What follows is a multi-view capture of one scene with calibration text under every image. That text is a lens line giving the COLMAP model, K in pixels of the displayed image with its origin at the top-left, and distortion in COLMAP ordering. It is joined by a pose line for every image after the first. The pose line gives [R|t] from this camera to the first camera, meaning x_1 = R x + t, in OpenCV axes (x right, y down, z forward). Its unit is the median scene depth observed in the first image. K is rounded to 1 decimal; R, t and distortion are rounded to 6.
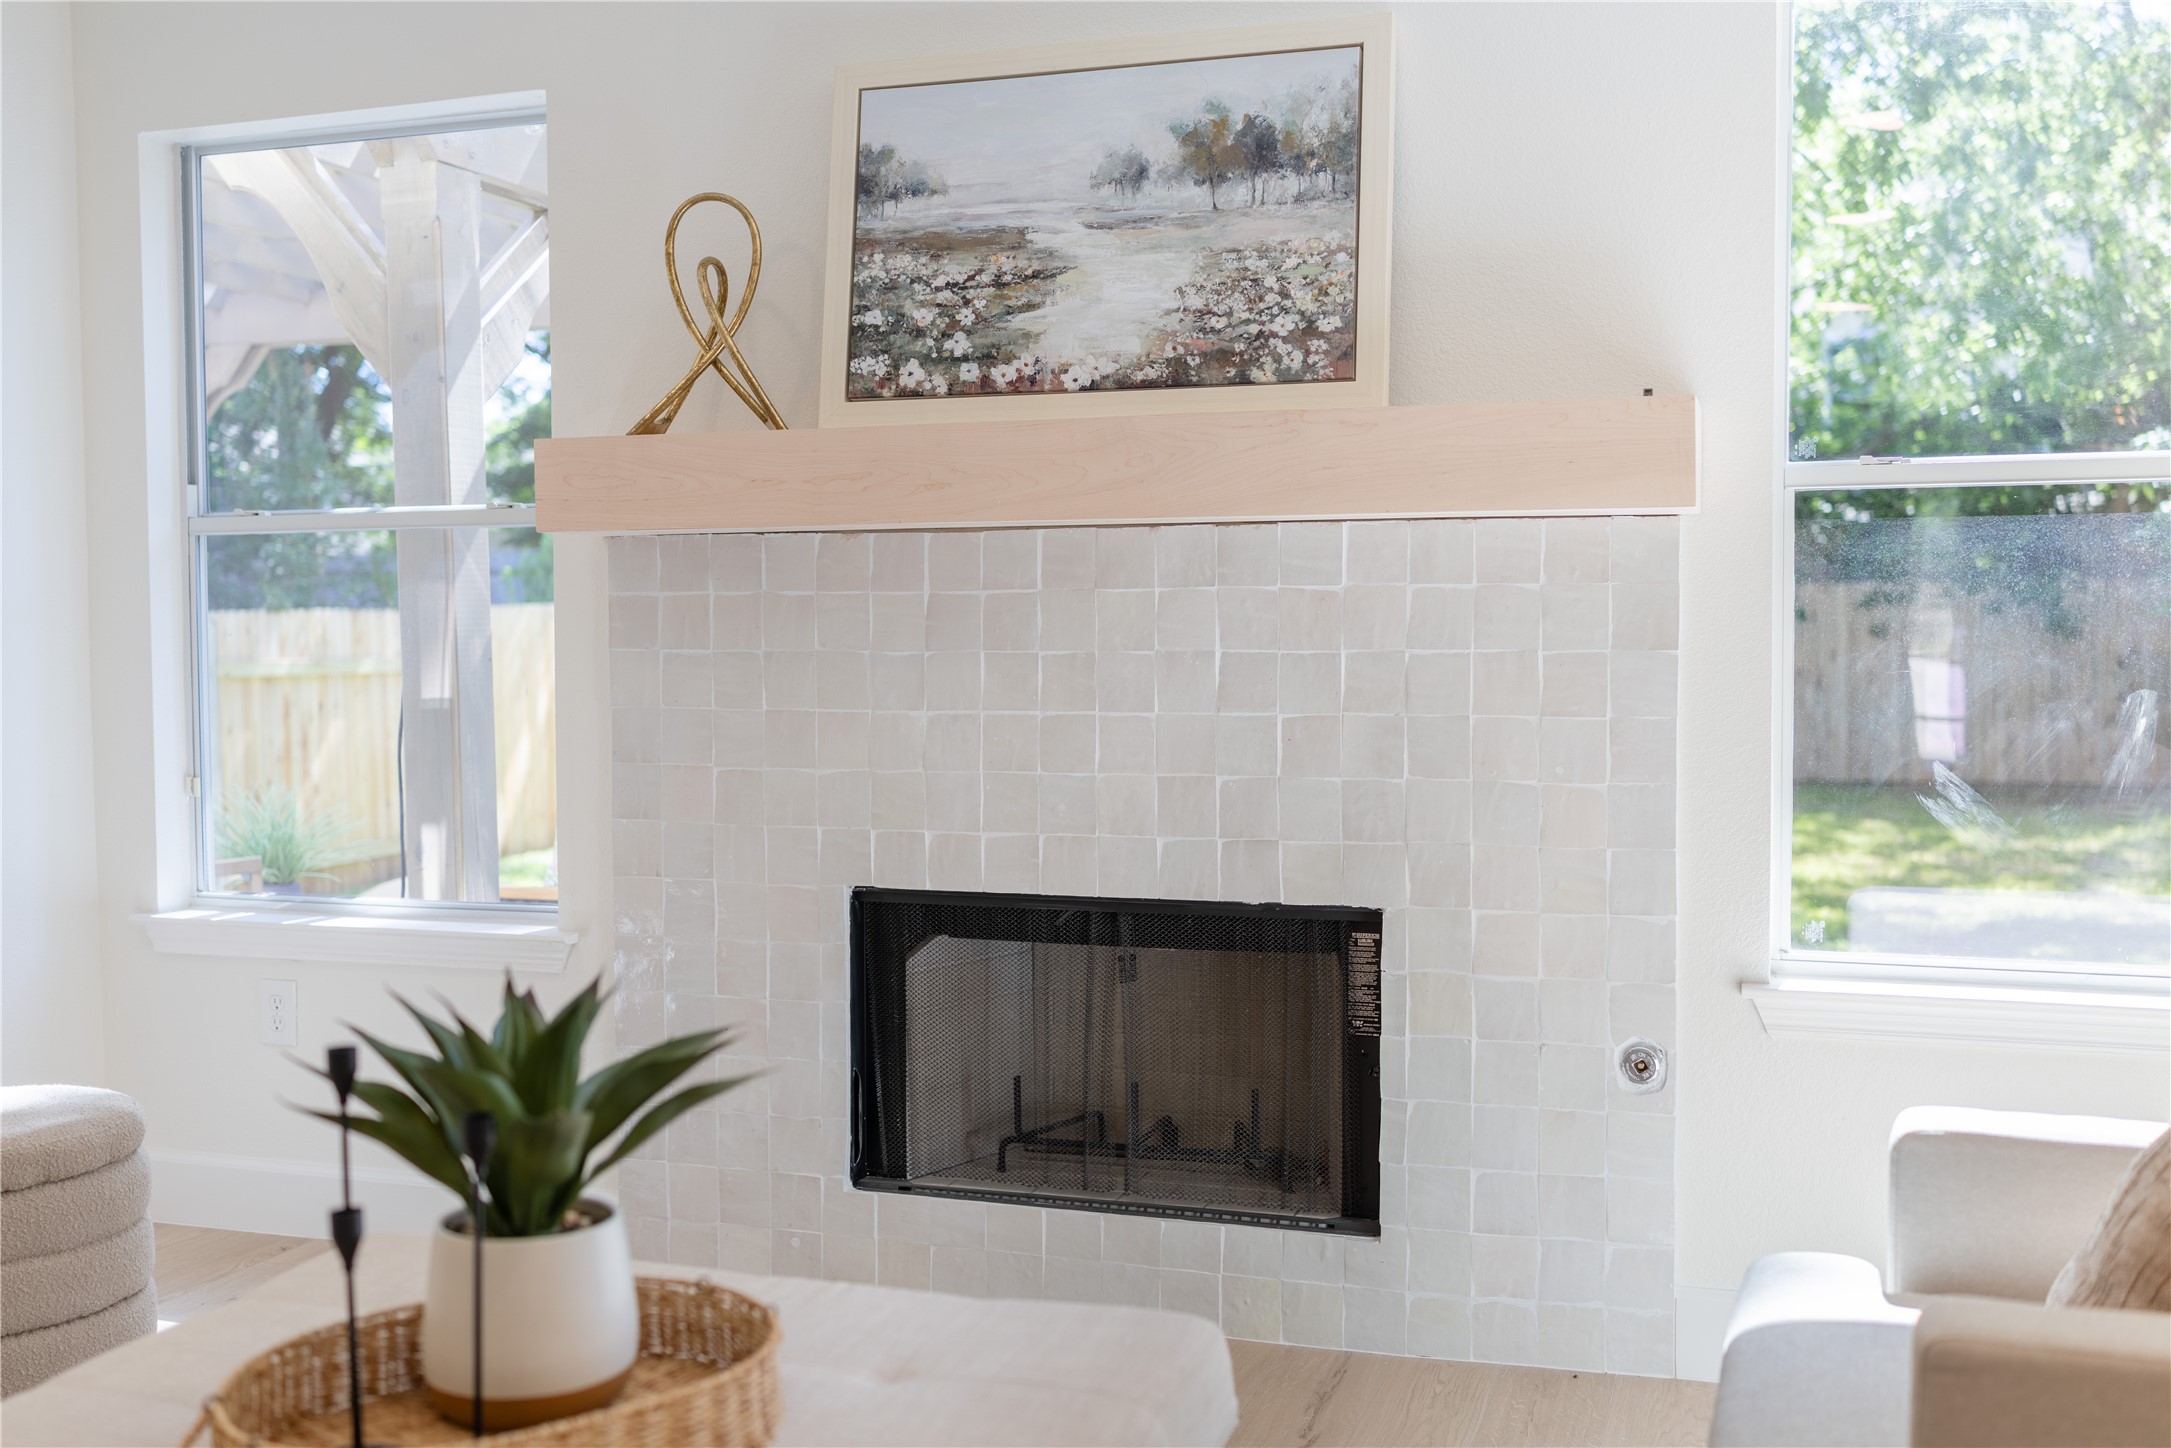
lens RADIAL K [[2068.1, 0, 1089.6], [0, 2068.1, 715.7], [0, 0, 1]] dist [0.001776, 0.000000]
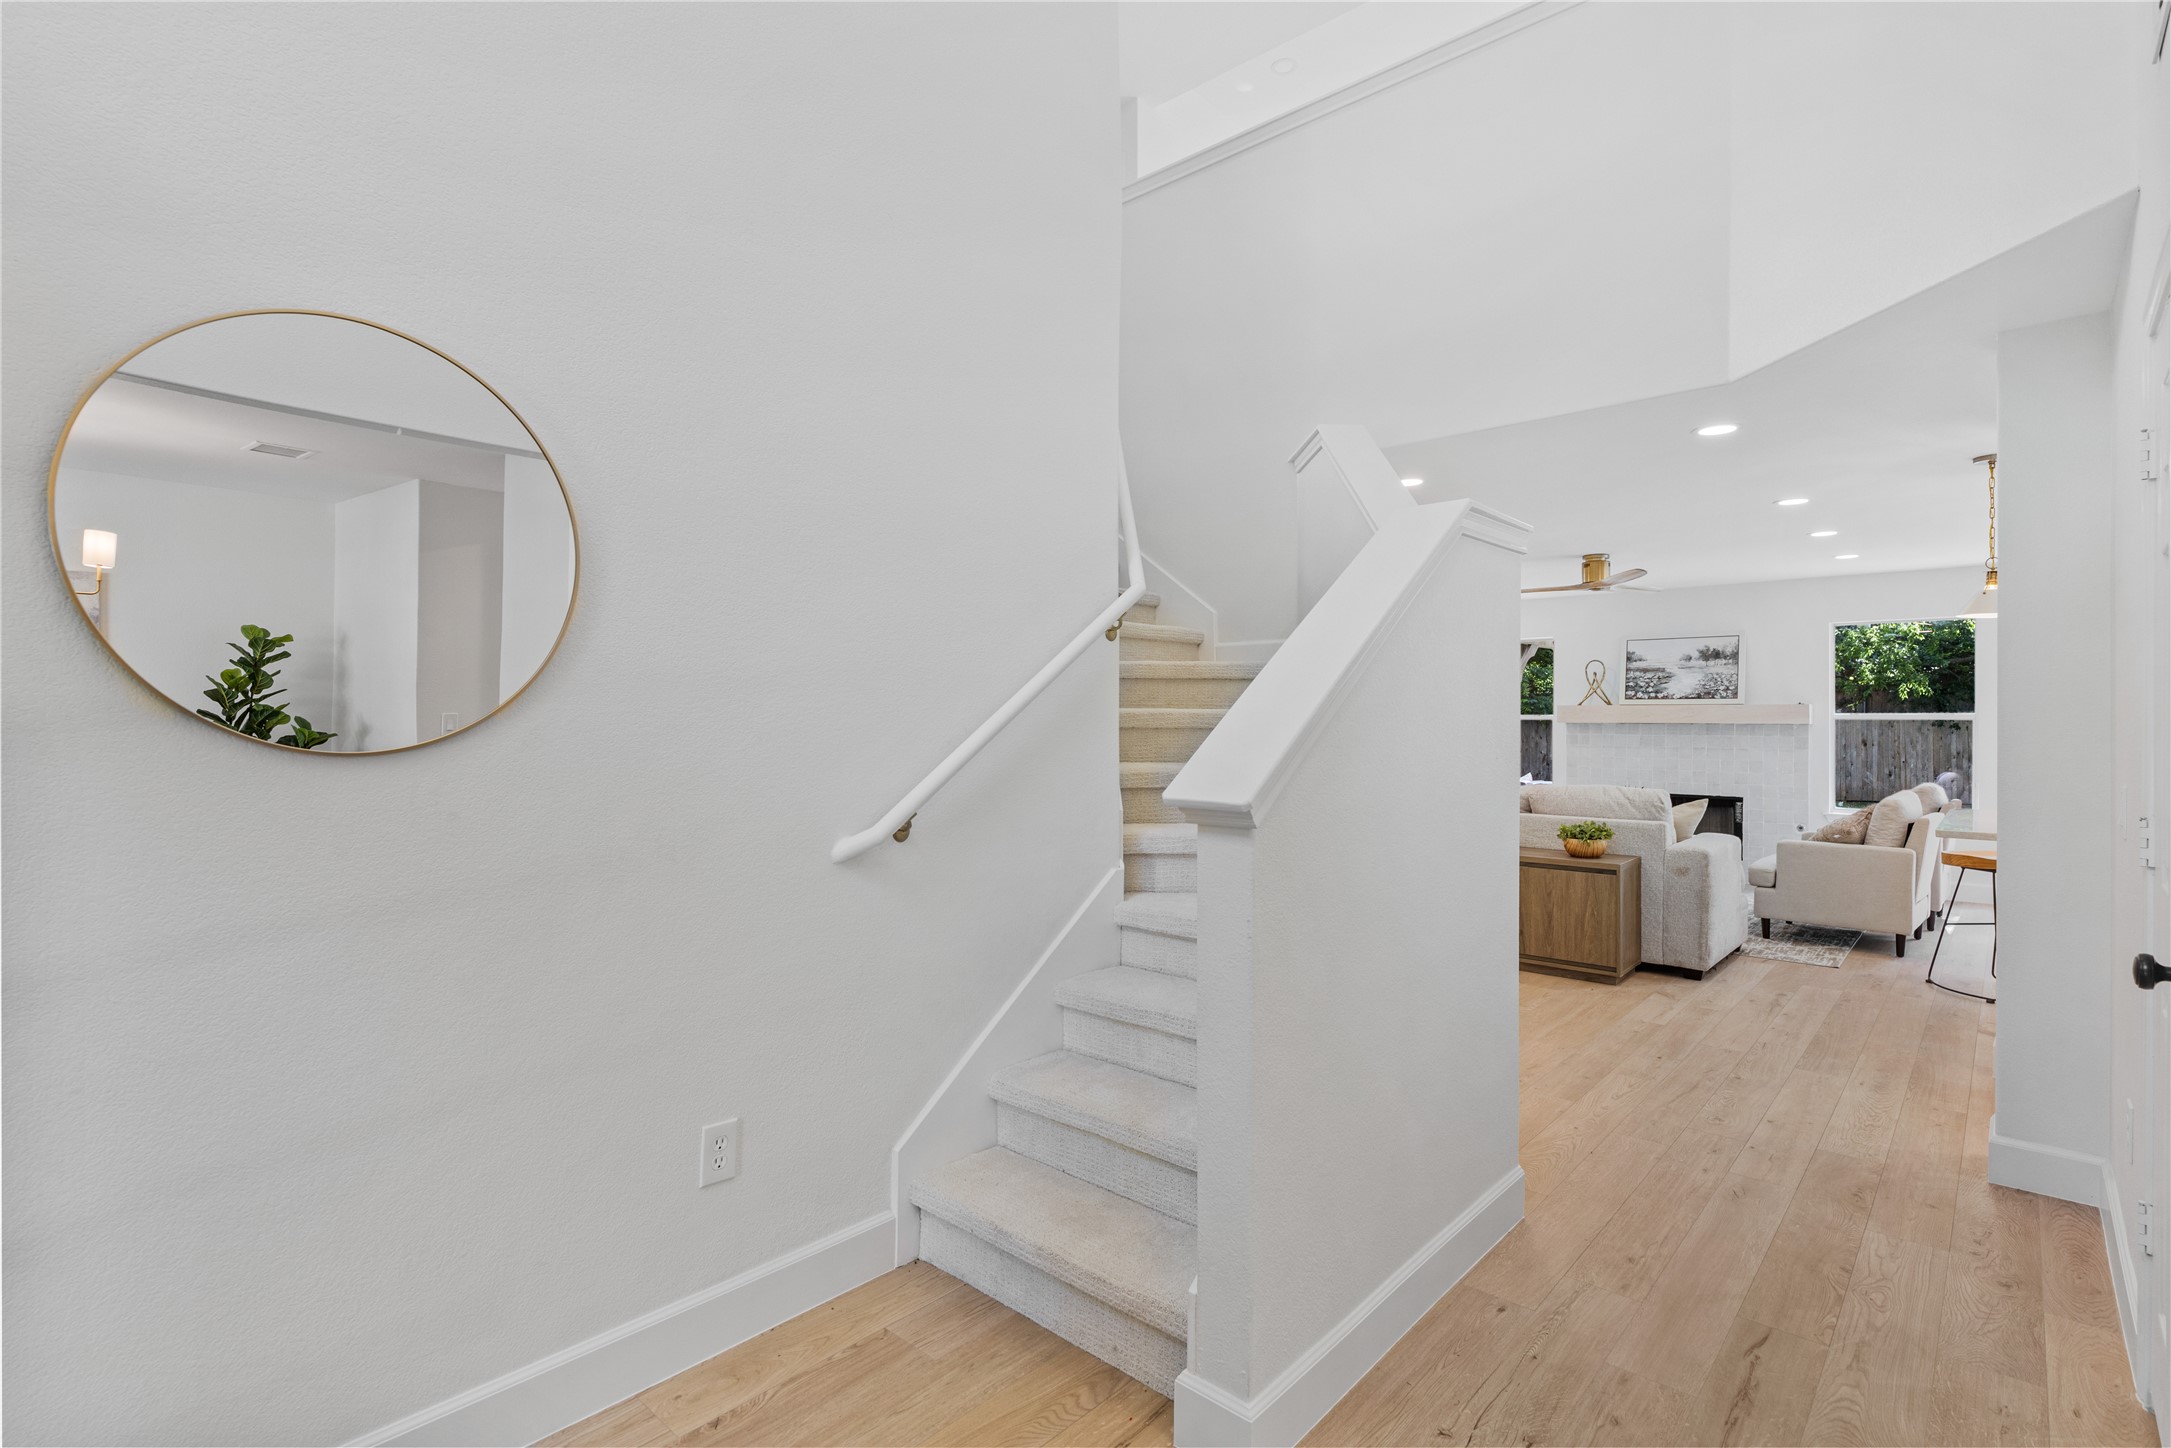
lens RADIAL K [[1011.0, 0, 1083.4], [0, 1011.0, 723.9], [0, 0, 1]] dist [0.001831, 0.000124]
pose [[0.911236, 0.007946, -0.411808, -0.324164], [-0.024515, 0.999088, -0.034969, 0.038644], [0.411155, 0.041961, 0.910599, -2.011195]]
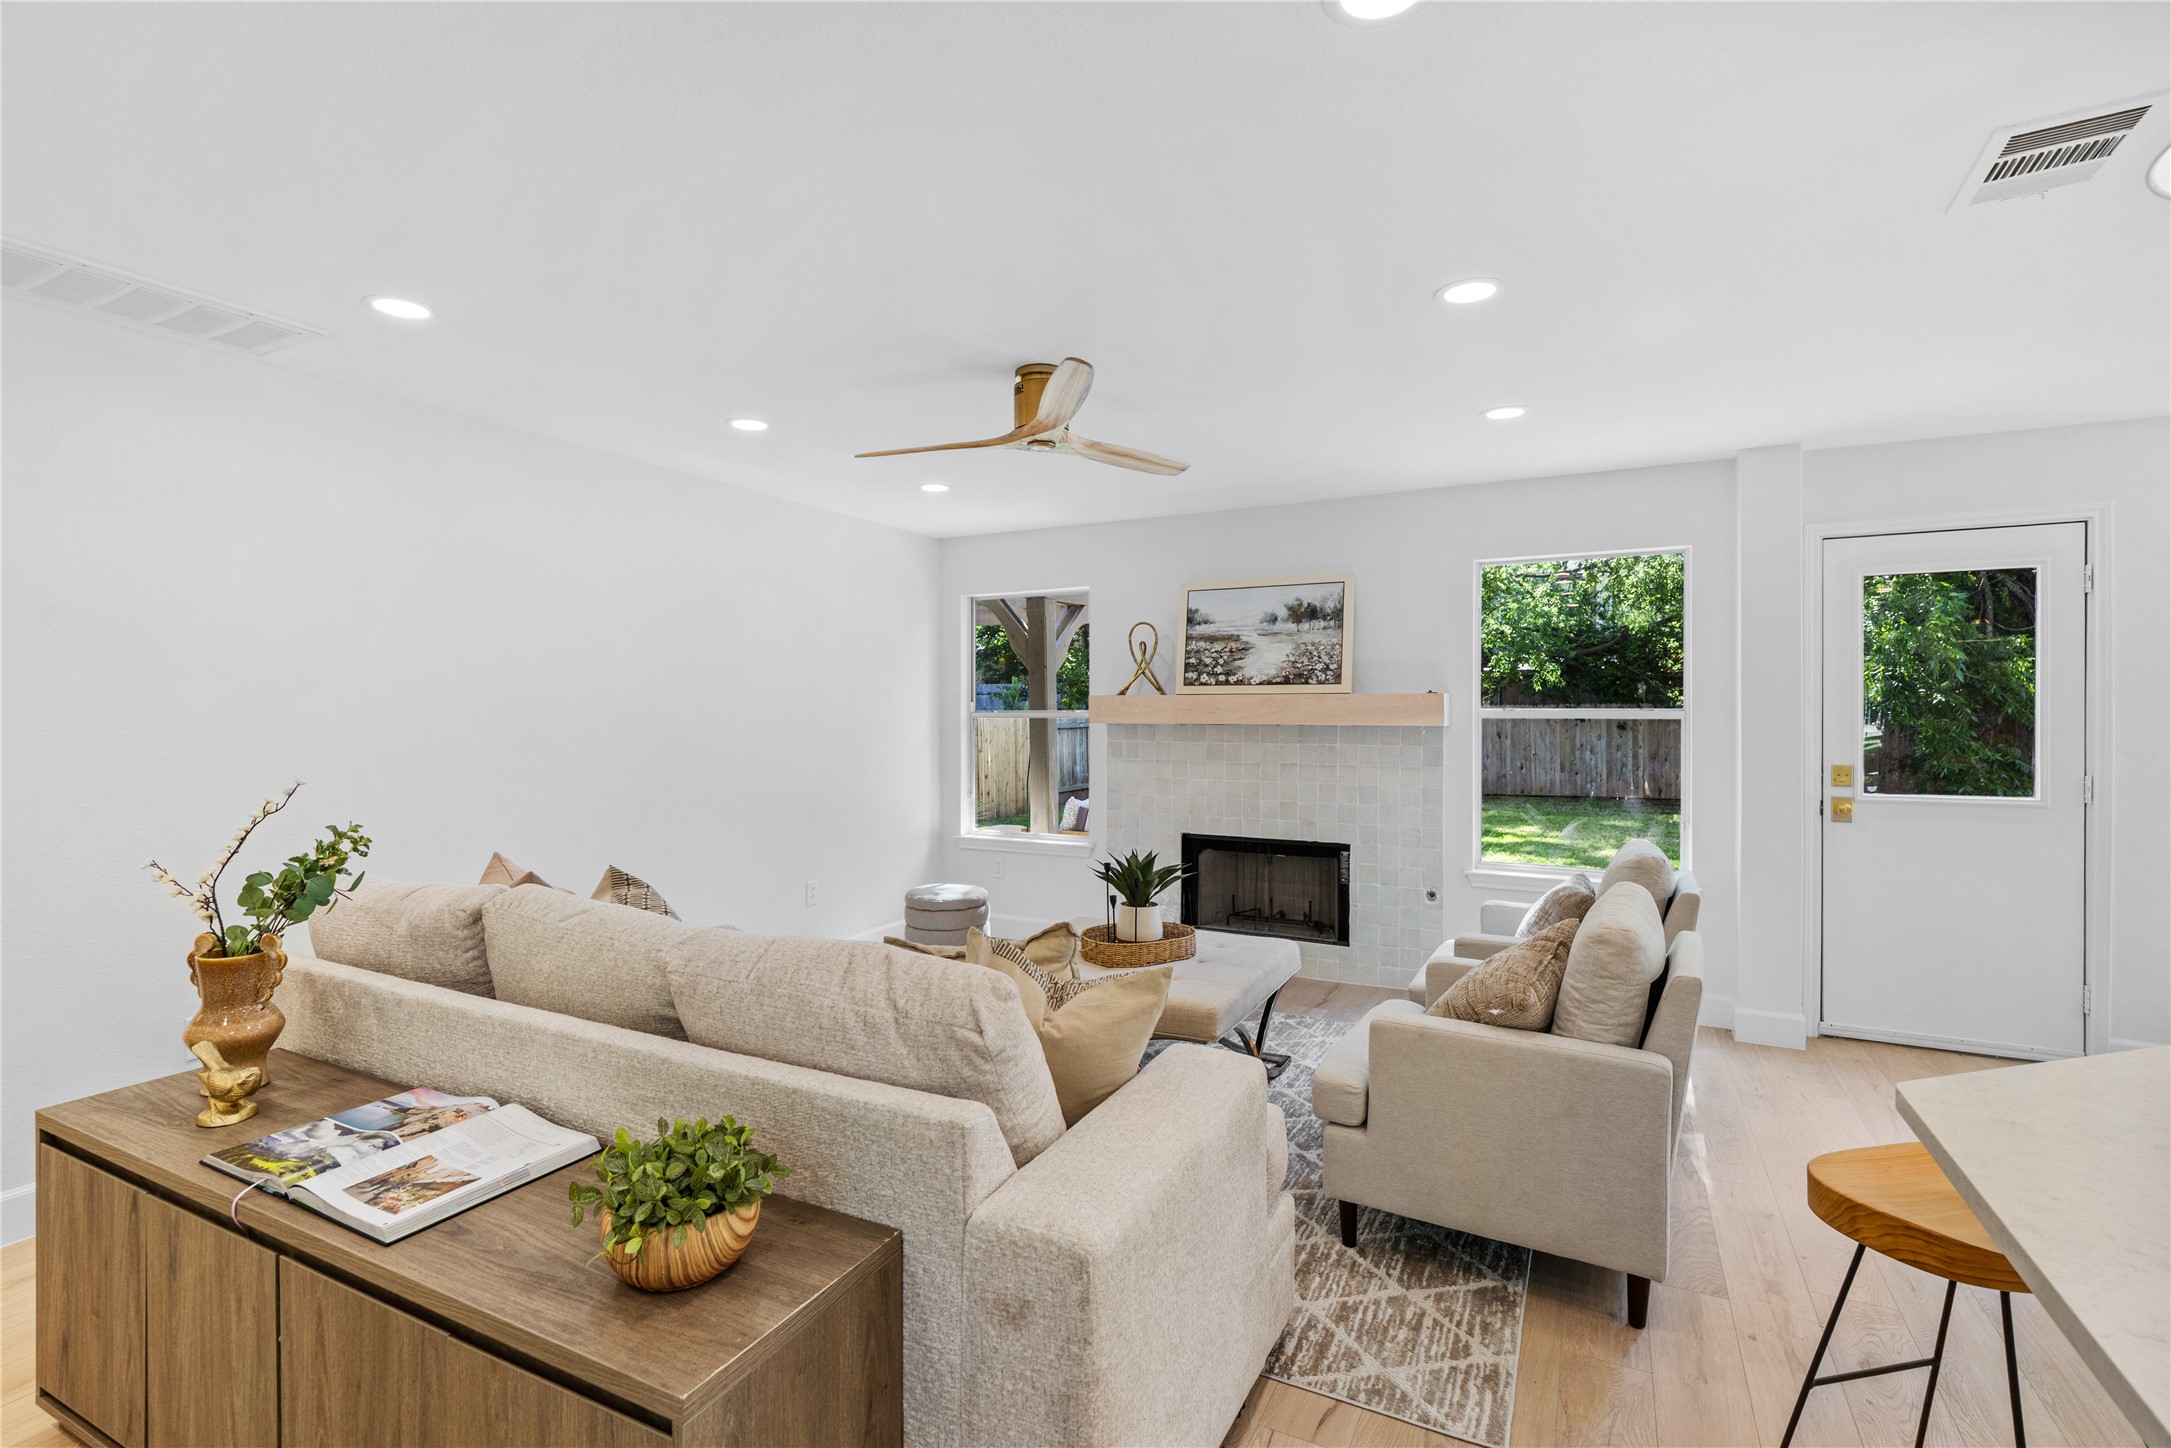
lens RADIAL K [[964.9, 0, 1072.4], [0, 964.9, 722.3], [0, 0, 1]] dist [0.001873, -0.000446]
pose [[0.984724, 0.007130, -0.173975, -0.024789], [-0.013002, 0.999383, -0.032637, -0.041699], [0.173635, 0.034401, 0.984209, -0.562381]]
